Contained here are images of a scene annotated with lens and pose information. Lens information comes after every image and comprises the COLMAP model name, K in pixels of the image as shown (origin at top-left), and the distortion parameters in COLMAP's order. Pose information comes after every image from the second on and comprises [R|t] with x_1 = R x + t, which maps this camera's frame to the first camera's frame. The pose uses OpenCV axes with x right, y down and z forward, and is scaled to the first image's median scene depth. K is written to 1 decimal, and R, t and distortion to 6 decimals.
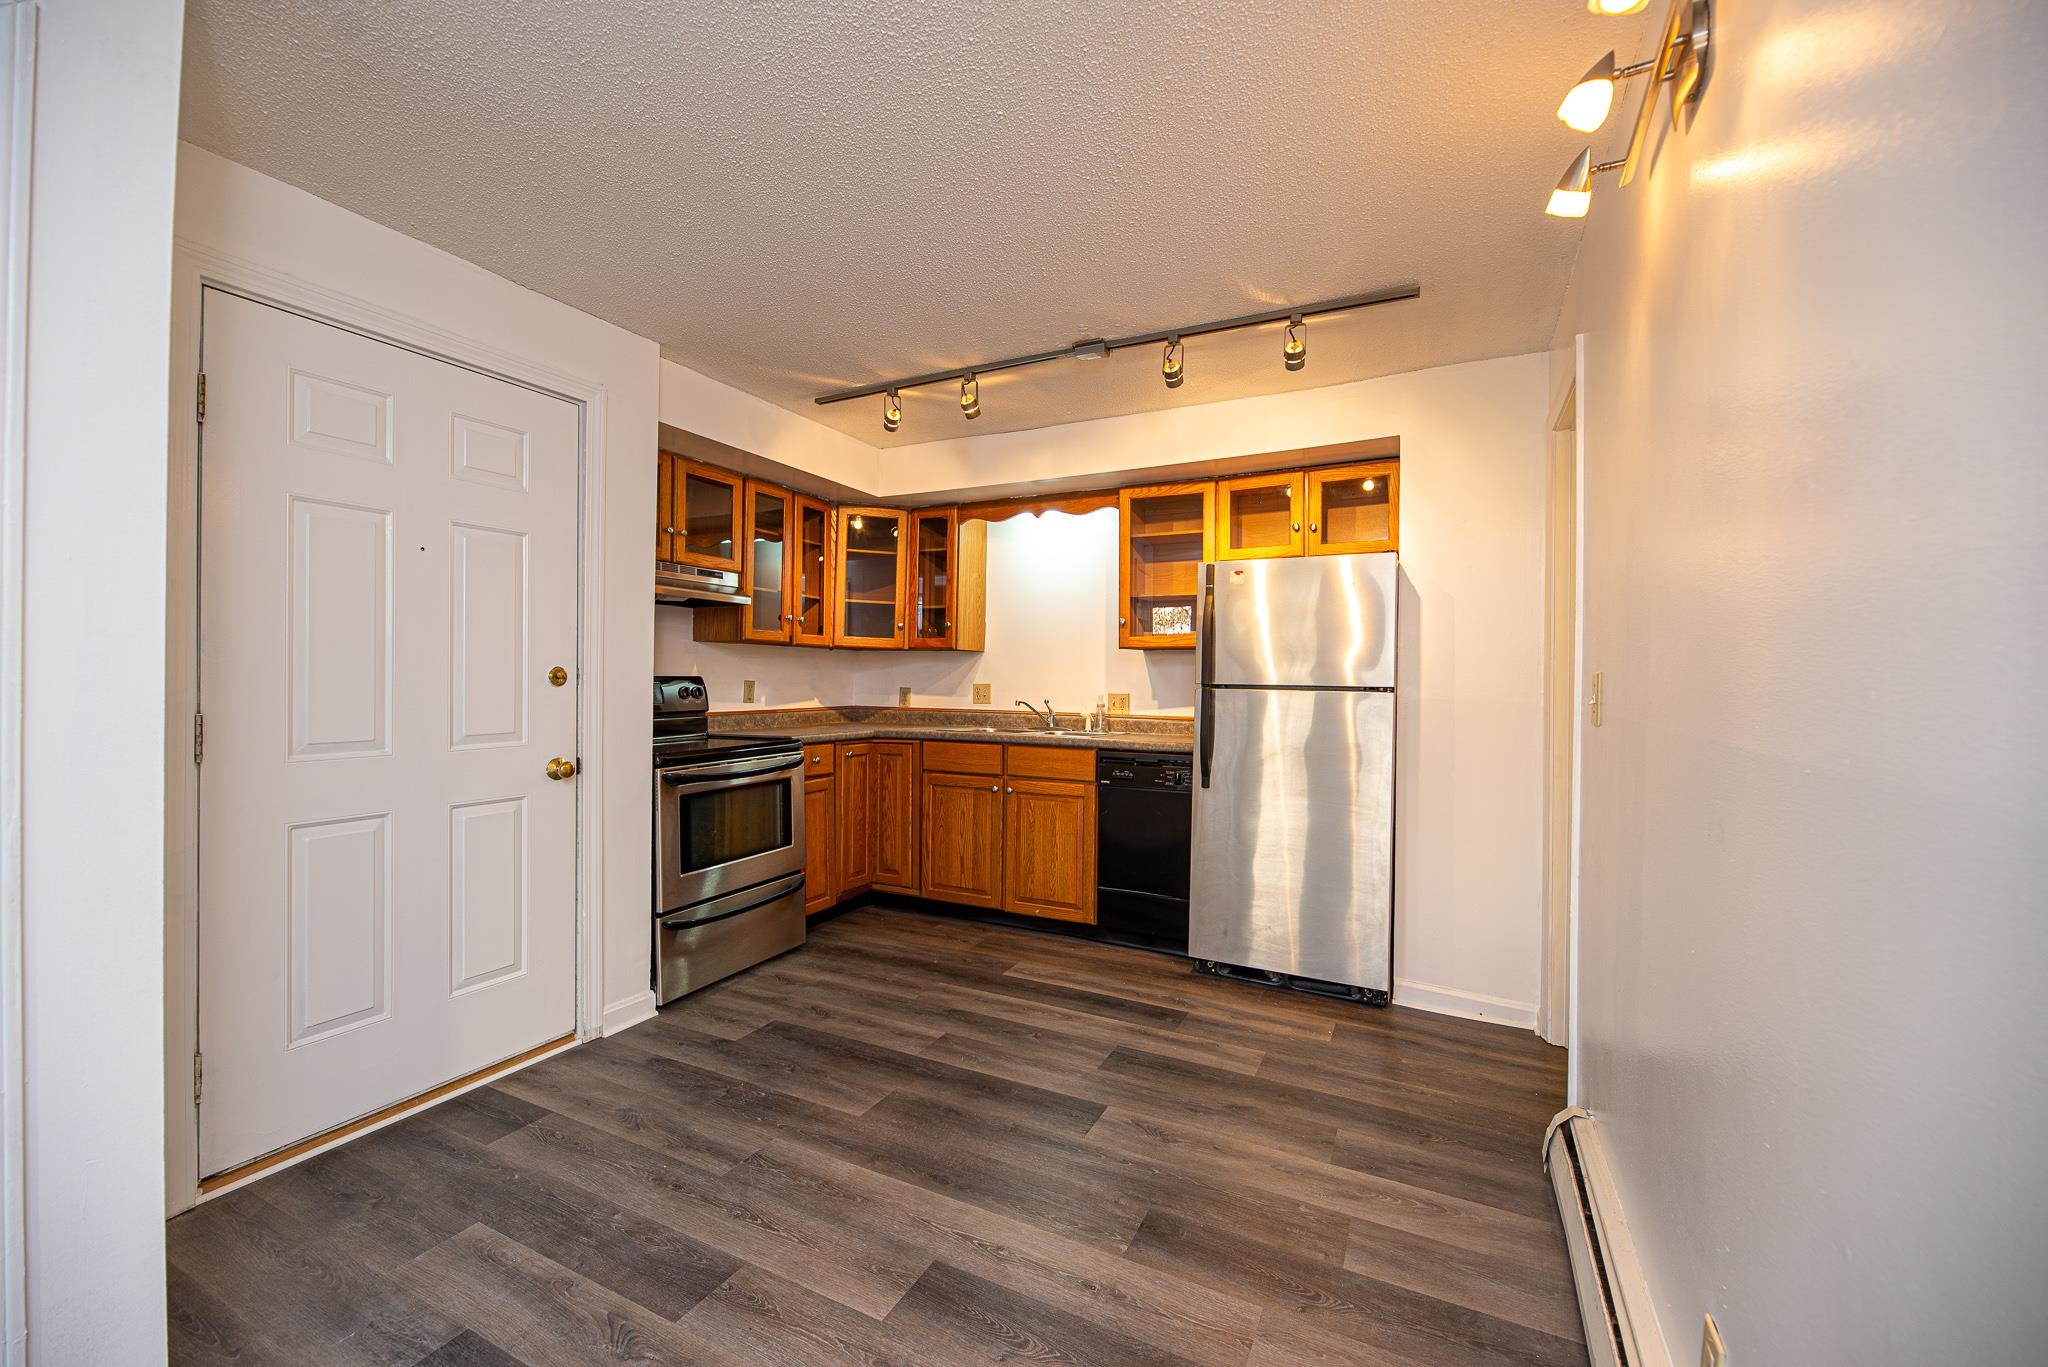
lens RADIAL K [[828.5, 0, 1014.0], [0, 828.5, 678.0], [0, 0, 1]] dist [0.003130, -0.003899]
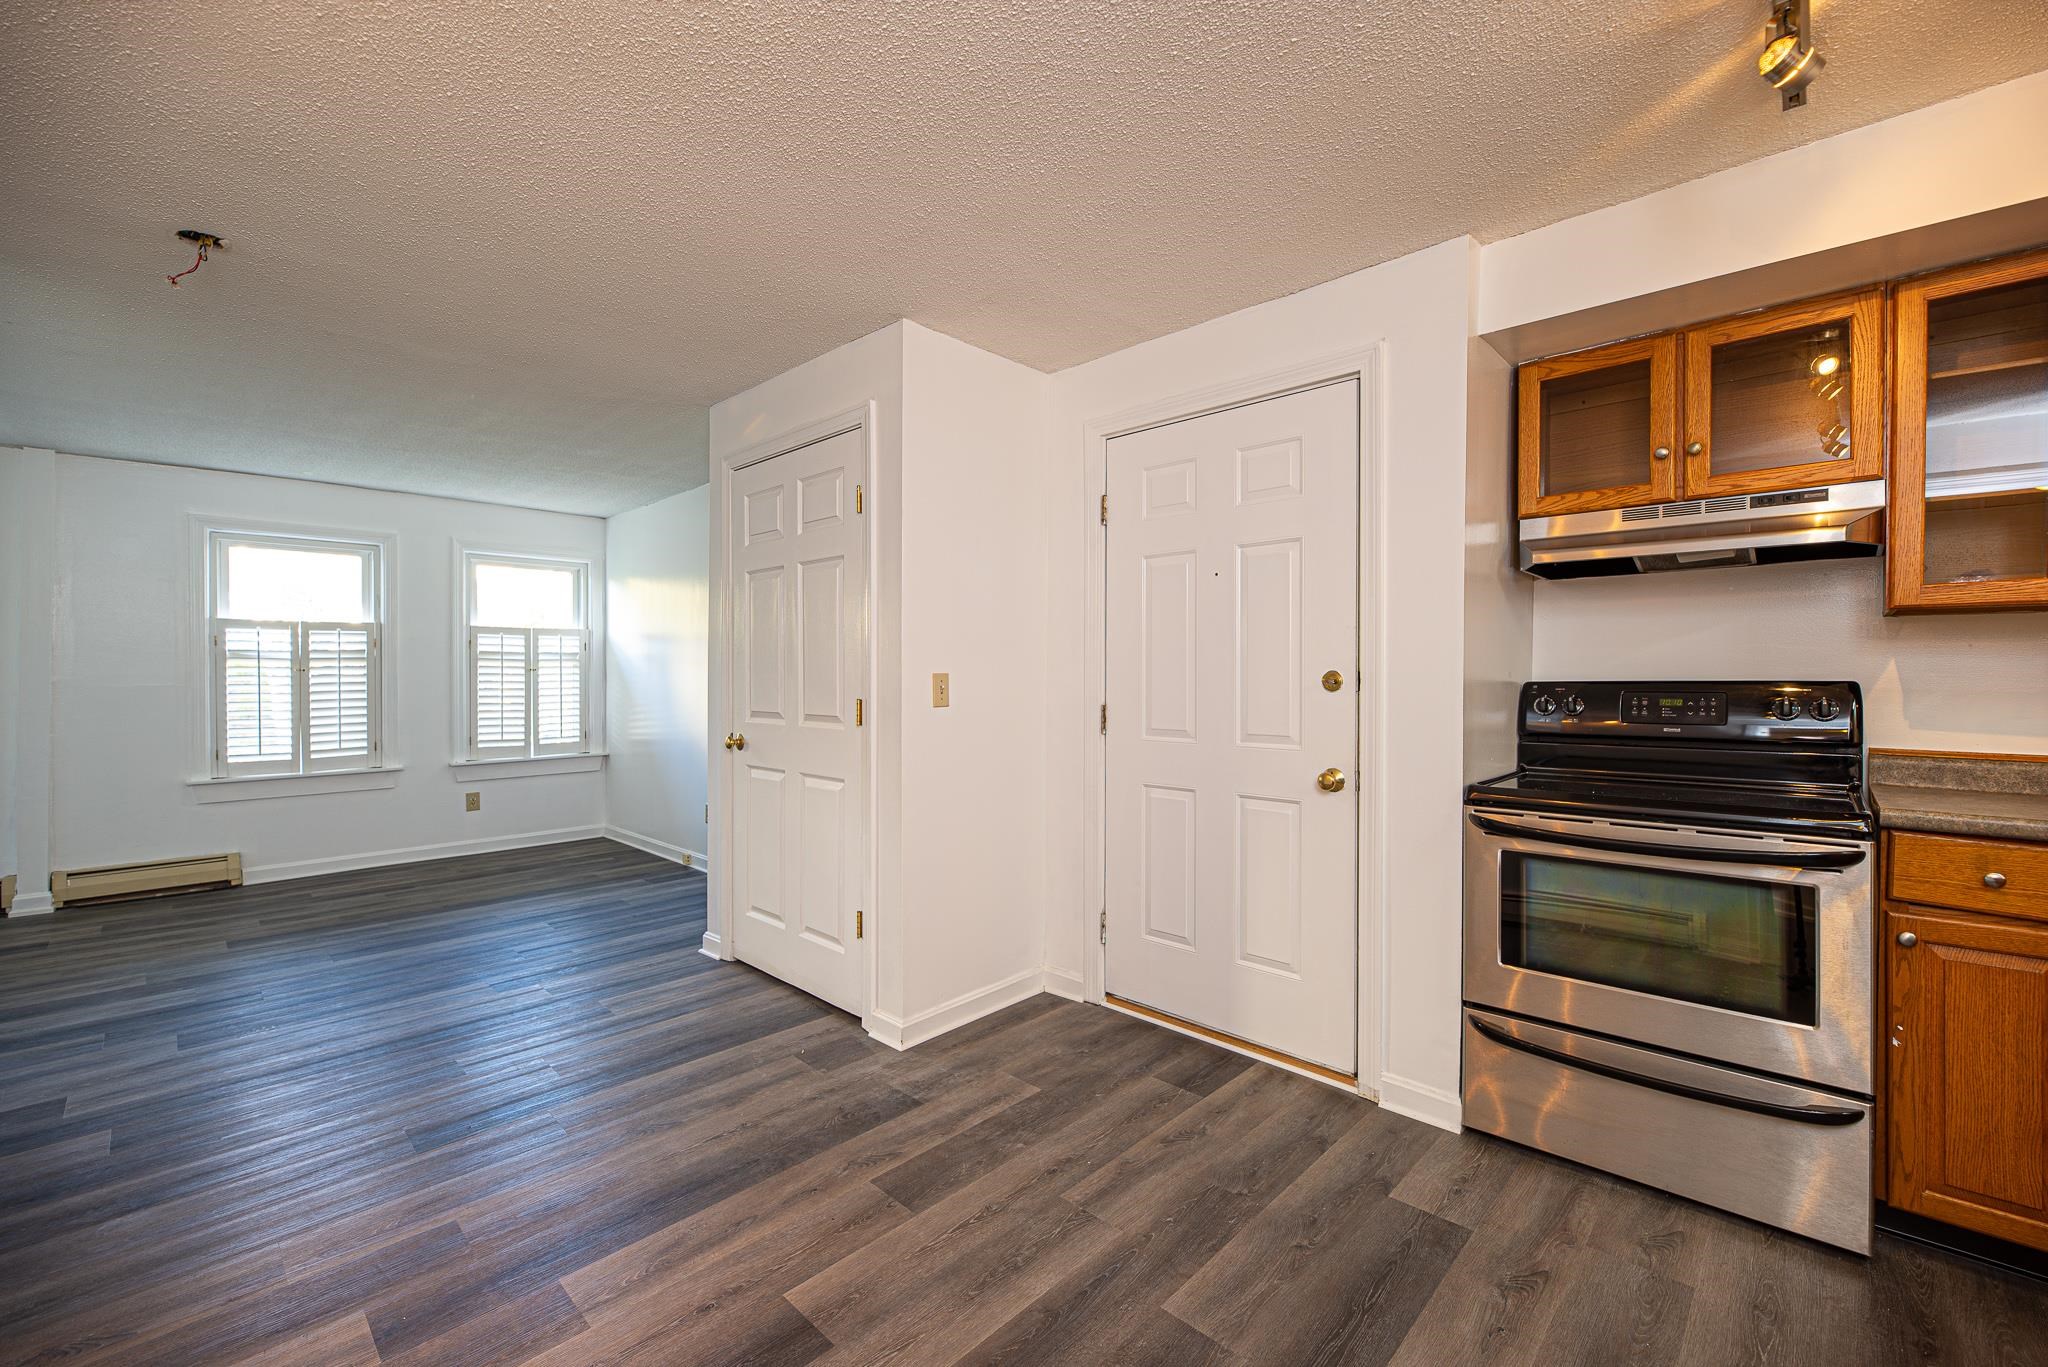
lens RADIAL K [[828.5, 0, 1021.9], [0, 828.5, 677.4], [0, 0, 1]] dist [0.003130, -0.003899]
pose [[-0.281729, -0.007946, -0.959461, 0.328325], [-0.004984, 0.999964, -0.006818, 0.001833], [0.959481, 0.002861, -0.281758, 0.682606]]
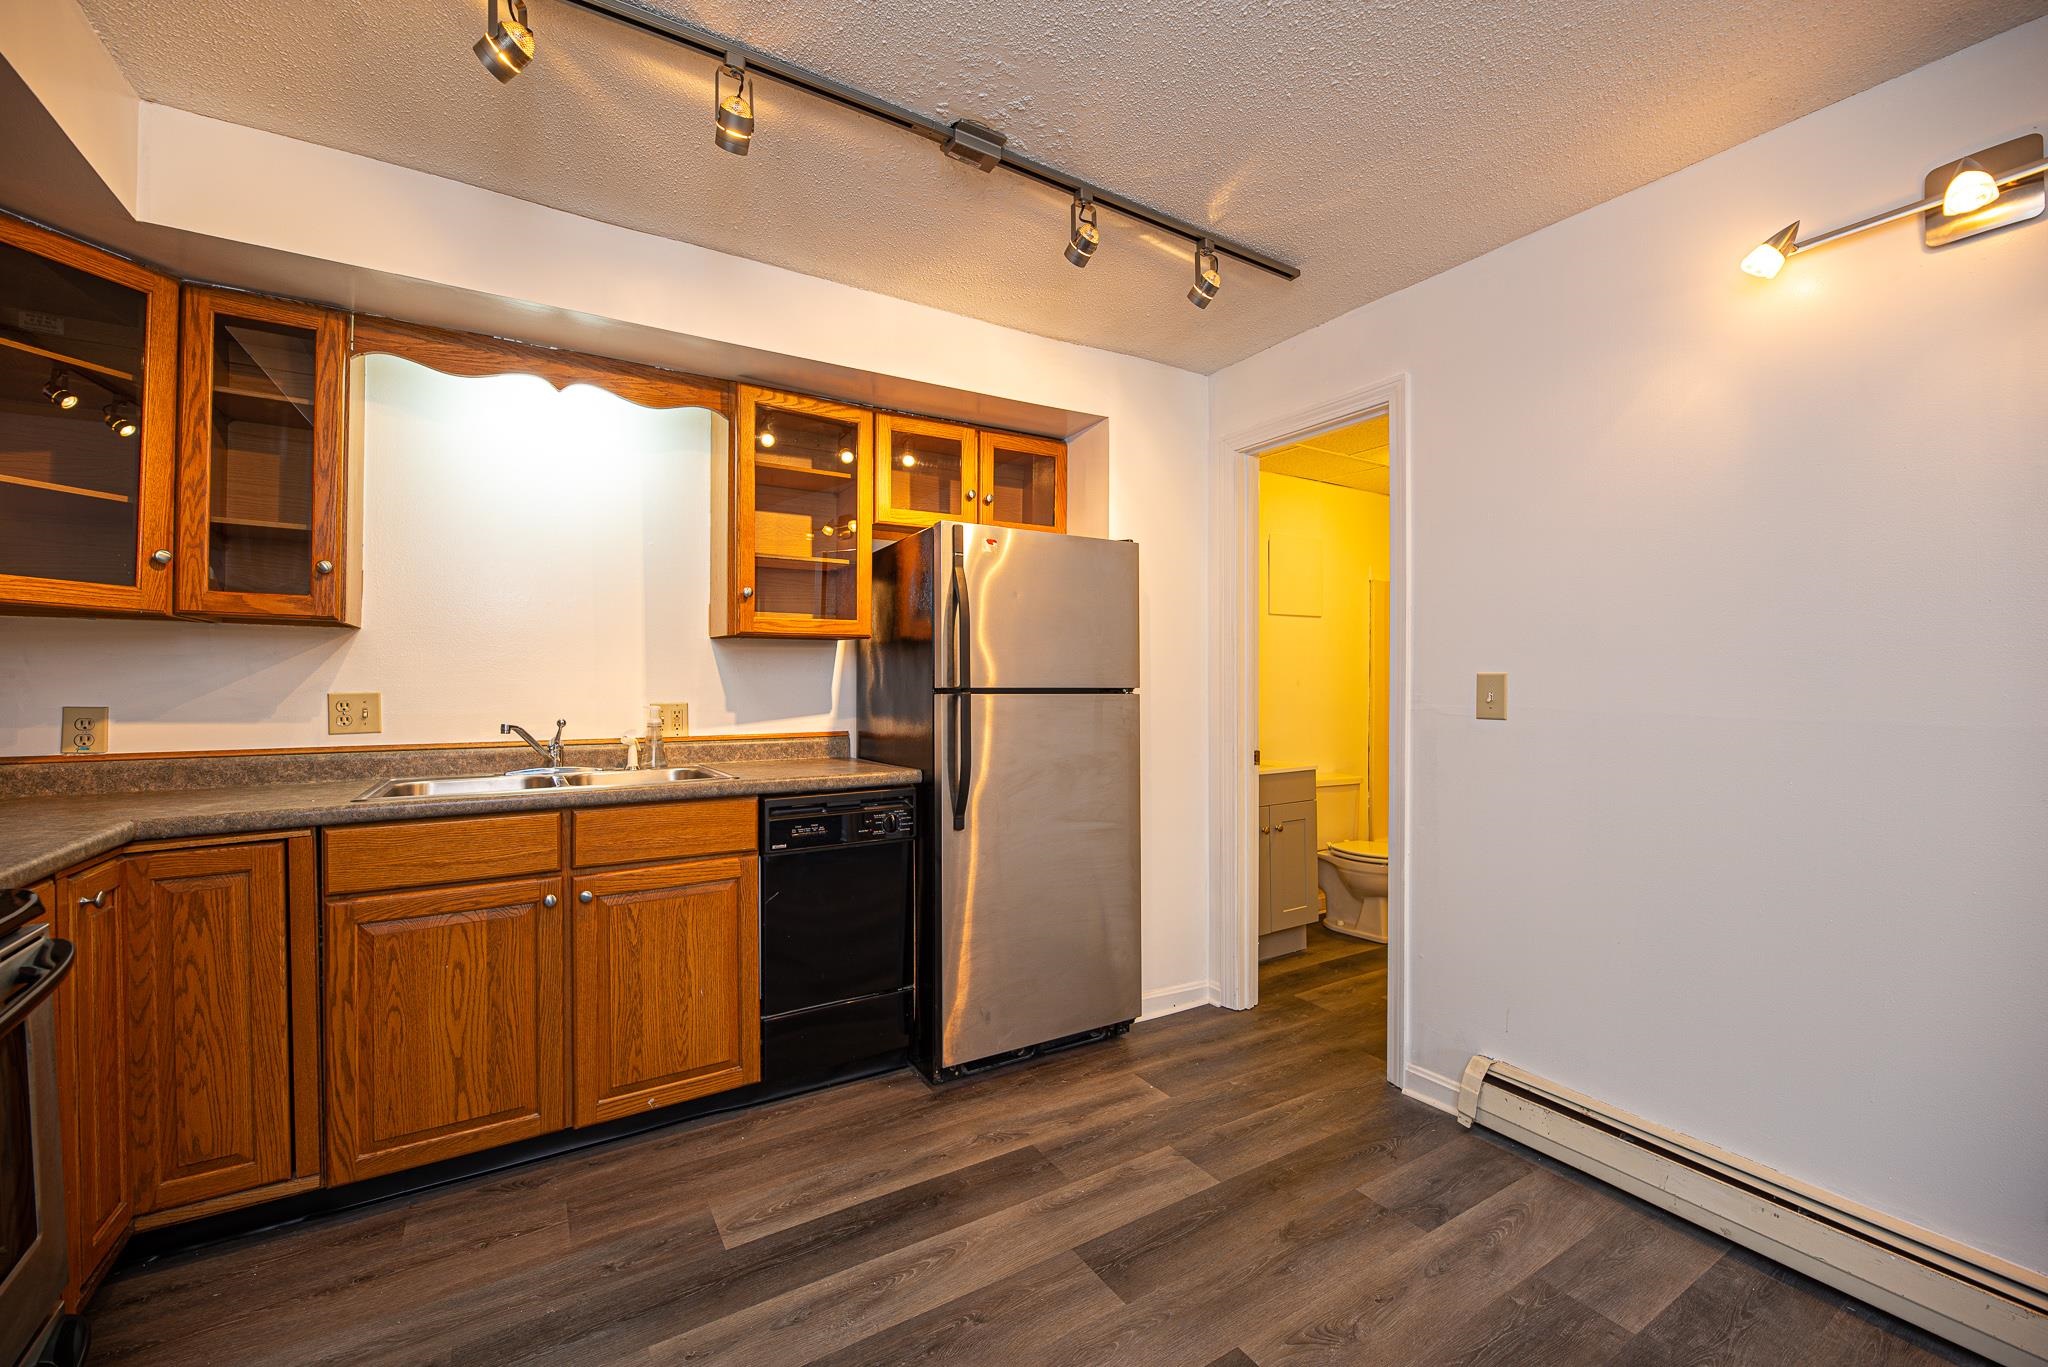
lens RADIAL K [[828.5, 0, 1021.6], [0, 828.5, 678.5], [0, 0, 1]] dist [0.003130, -0.003899]
pose [[0.509589, -0.008990, 0.860371, -0.337271], [0.002604, 0.999957, 0.008906, -0.006901], [-0.860414, -0.002298, 0.509590, 0.527427]]
